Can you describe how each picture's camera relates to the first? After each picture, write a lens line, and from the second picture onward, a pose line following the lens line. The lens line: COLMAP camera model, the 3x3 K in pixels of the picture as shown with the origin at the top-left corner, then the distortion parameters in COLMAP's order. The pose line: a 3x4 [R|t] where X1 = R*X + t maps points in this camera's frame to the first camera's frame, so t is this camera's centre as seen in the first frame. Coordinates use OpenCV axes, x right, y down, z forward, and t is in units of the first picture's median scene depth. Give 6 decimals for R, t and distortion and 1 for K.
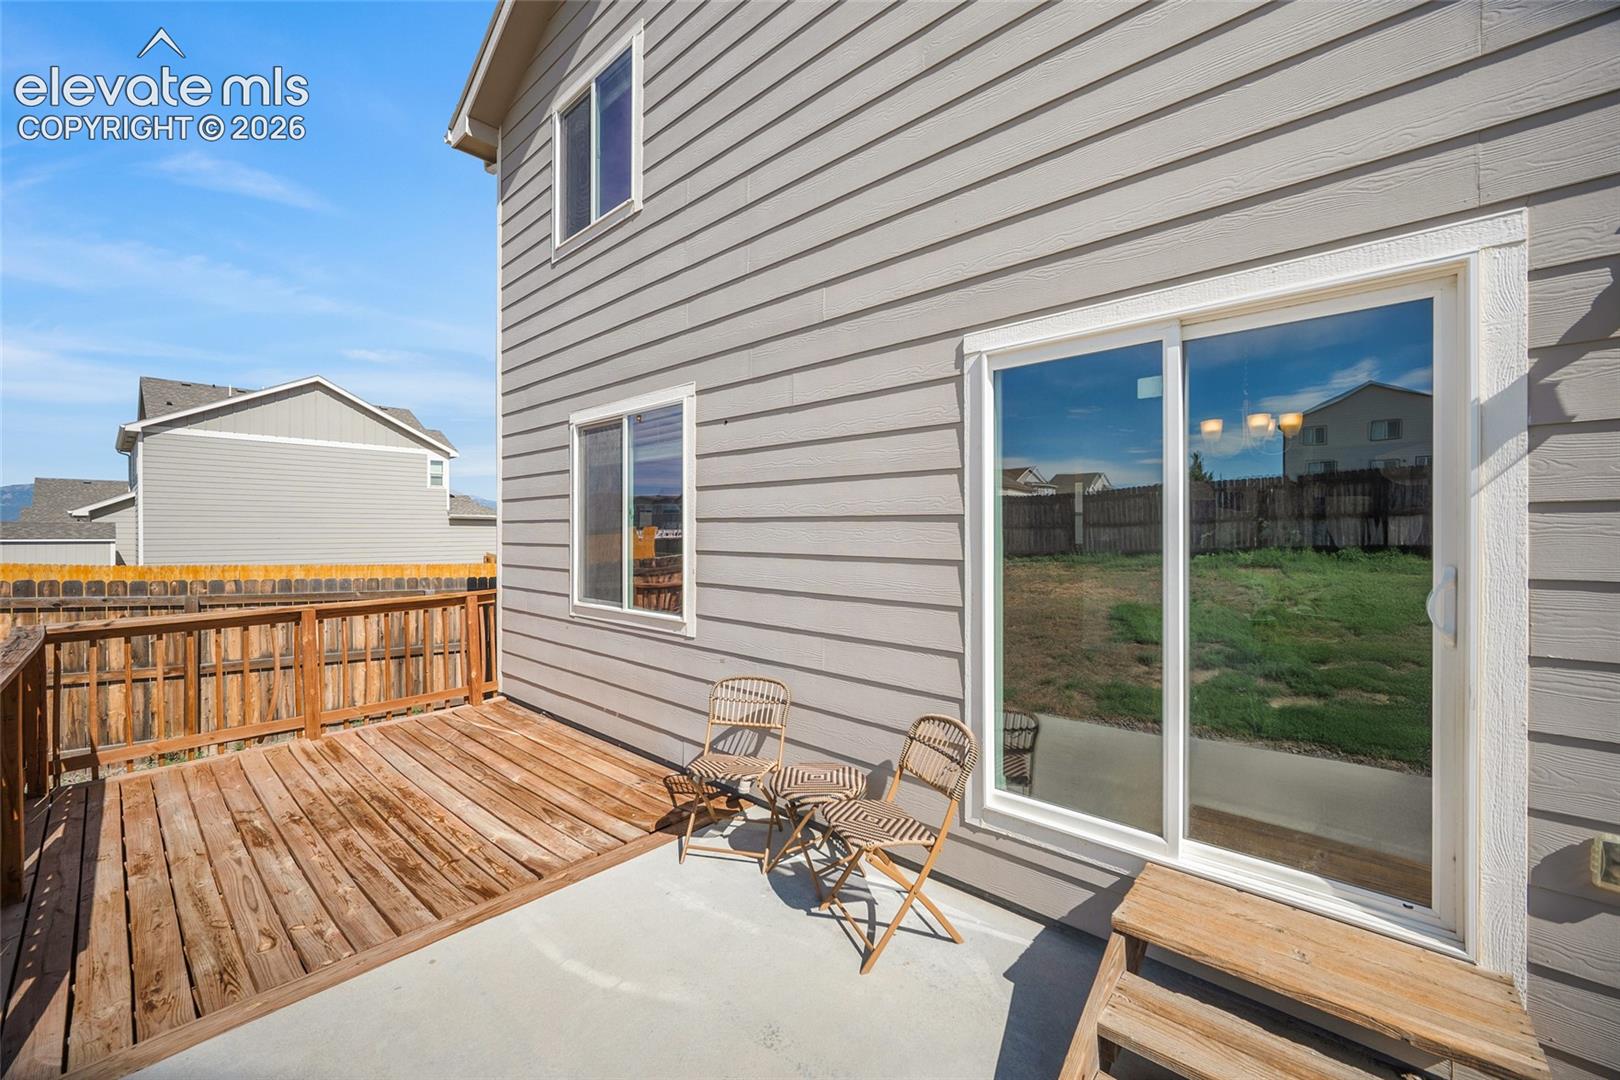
lens RADIAL K [[641.3, 0, 799.6], [0, 641.3, 529.8], [0, 0, 1]] dist [-0.000079, -0.001386]
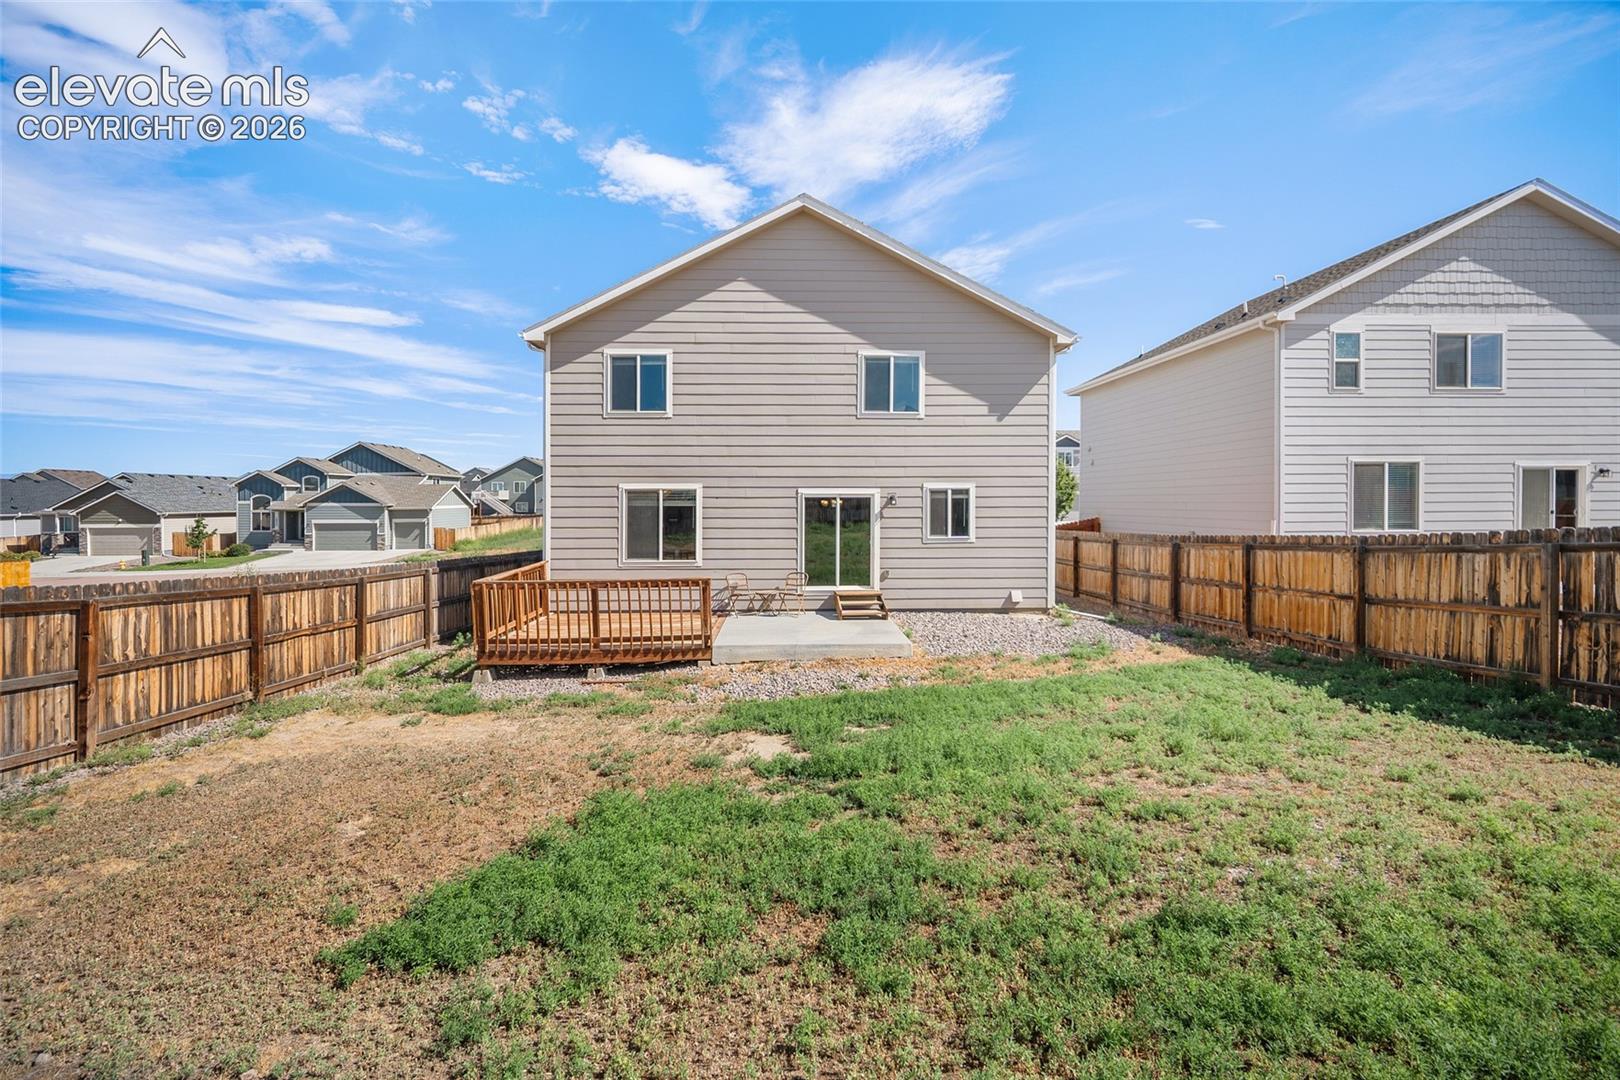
lens RADIAL K [[641.3, 0, 808.3], [0, 641.3, 514.7], [0, 0, 1]] dist [-0.000079, -0.001386]
pose [[0.711113, -0.012071, 0.702974, -2.048366], [0.001038, 0.999870, 0.016119, -0.134181], [-0.703077, -0.010733, 0.711033, -1.620453]]
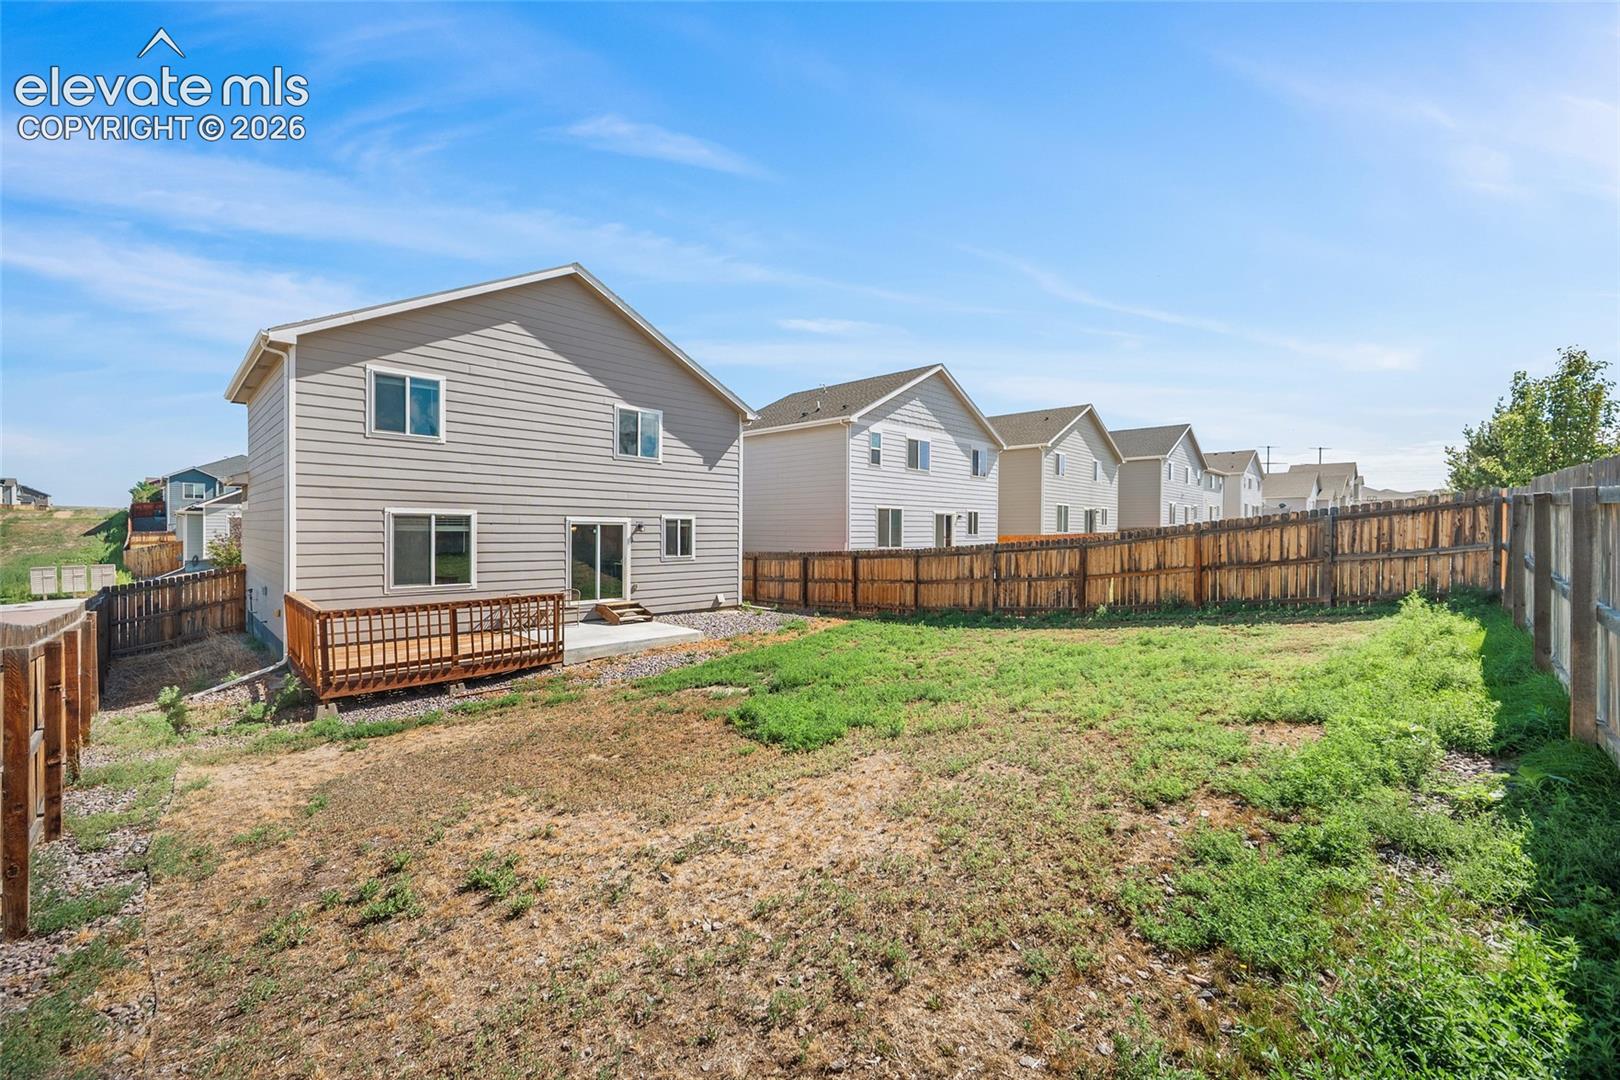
lens RADIAL K [[641.3, 0, 804.4], [0, 641.3, 546.0], [0, 0, 1]] dist [-0.000079, -0.001386]
pose [[0.038323, -0.021762, 0.999028, -3.458543], [-0.006615, 0.999735, 0.022031, -0.134885], [-0.999243, -0.007453, 0.038169, -0.804327]]
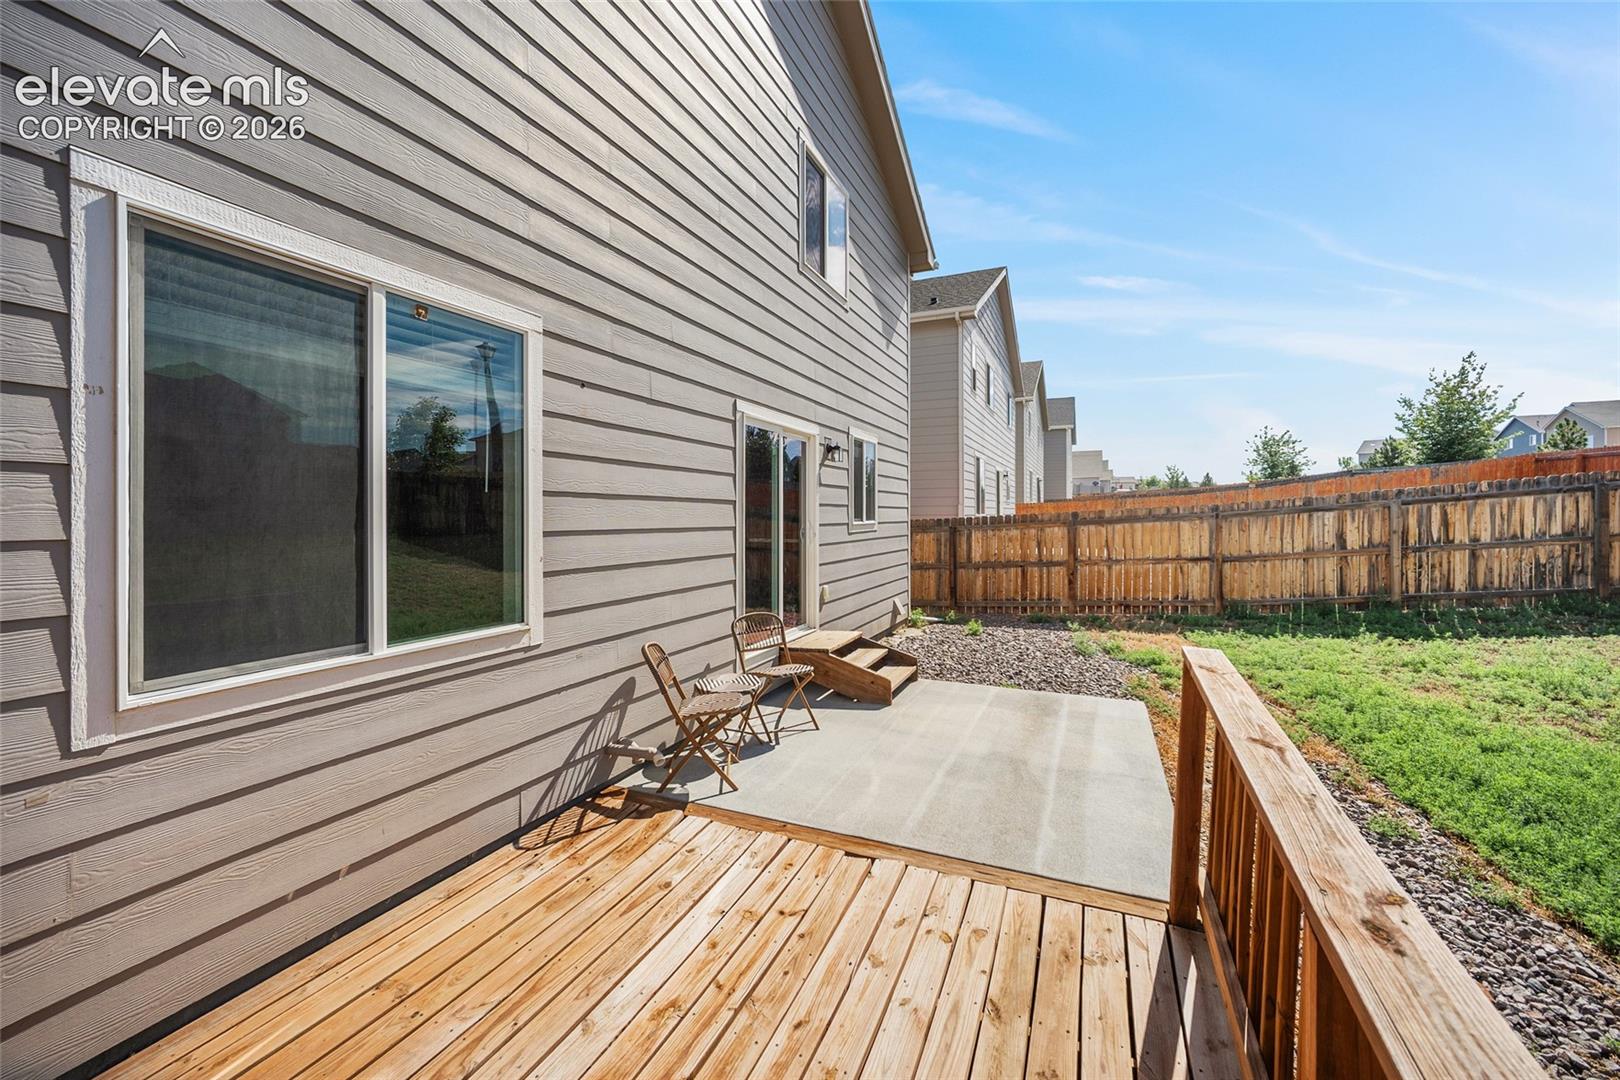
lens RADIAL K [[641.3, 0, 810.3], [0, 641.3, 524.0], [0, 0, 1]] dist [-0.000079, -0.001386]
pose [[-0.323725, -0.006960, 0.946126, -1.049916], [0.006939, 0.999929, 0.009730, 0.017489], [-0.946126, 0.009715, -0.323653, 0.981244]]
